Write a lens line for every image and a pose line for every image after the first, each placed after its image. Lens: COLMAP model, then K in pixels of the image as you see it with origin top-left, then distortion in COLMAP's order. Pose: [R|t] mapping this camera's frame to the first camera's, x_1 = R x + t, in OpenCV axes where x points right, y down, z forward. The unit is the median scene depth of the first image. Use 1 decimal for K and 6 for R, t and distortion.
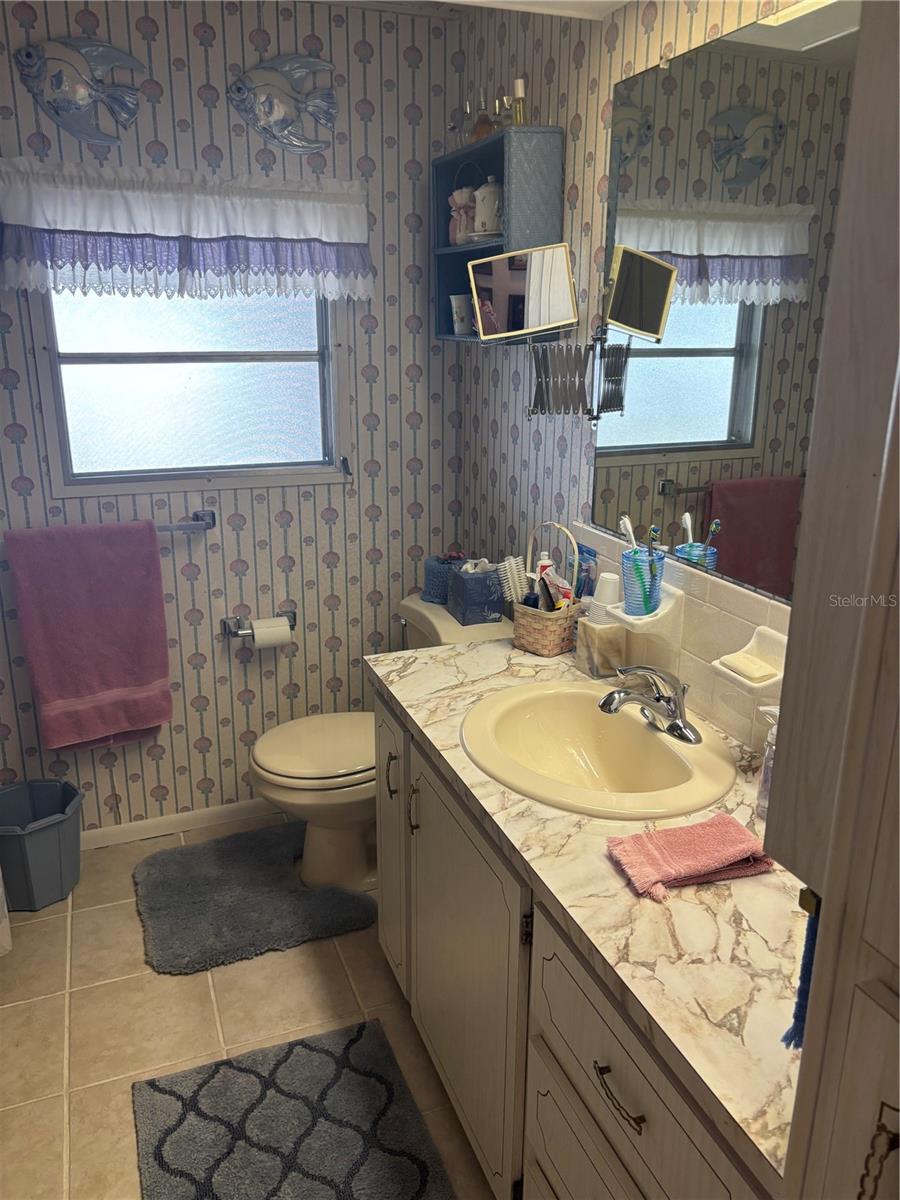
lens RADIAL K [[902.3, 0, 460.5], [0, 902.3, 608.0], [0, 0, 1]] dist [0.048424, -0.053993]
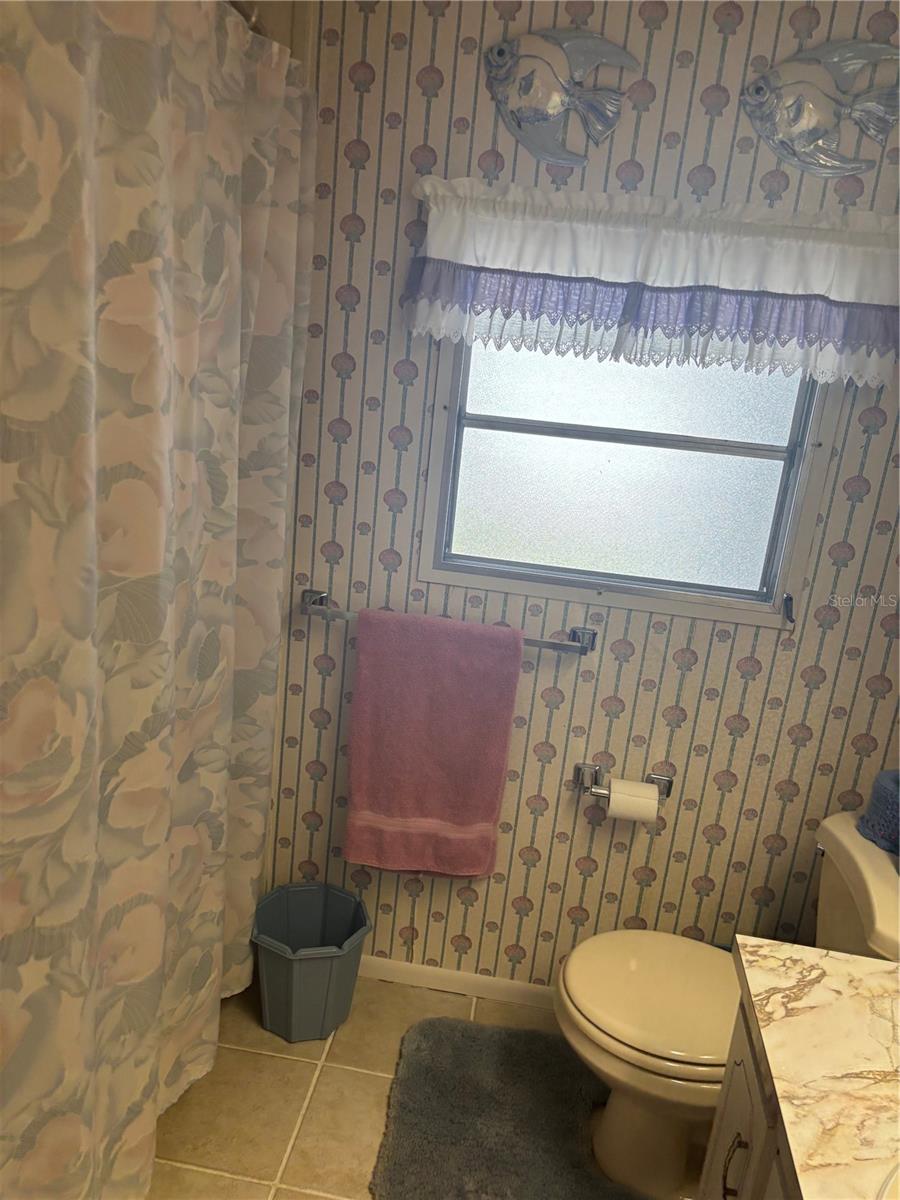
lens RADIAL K [[902.3, 0, 460.5], [0, 902.3, 608.0], [0, 0, 1]] dist [0.048424, -0.053993]
pose [[0.866846, 0.213677, -0.450467, -0.032648], [-0.238231, 0.971206, 0.002254, -0.109950], [0.437978, 0.105362, 0.892790, 0.281912]]
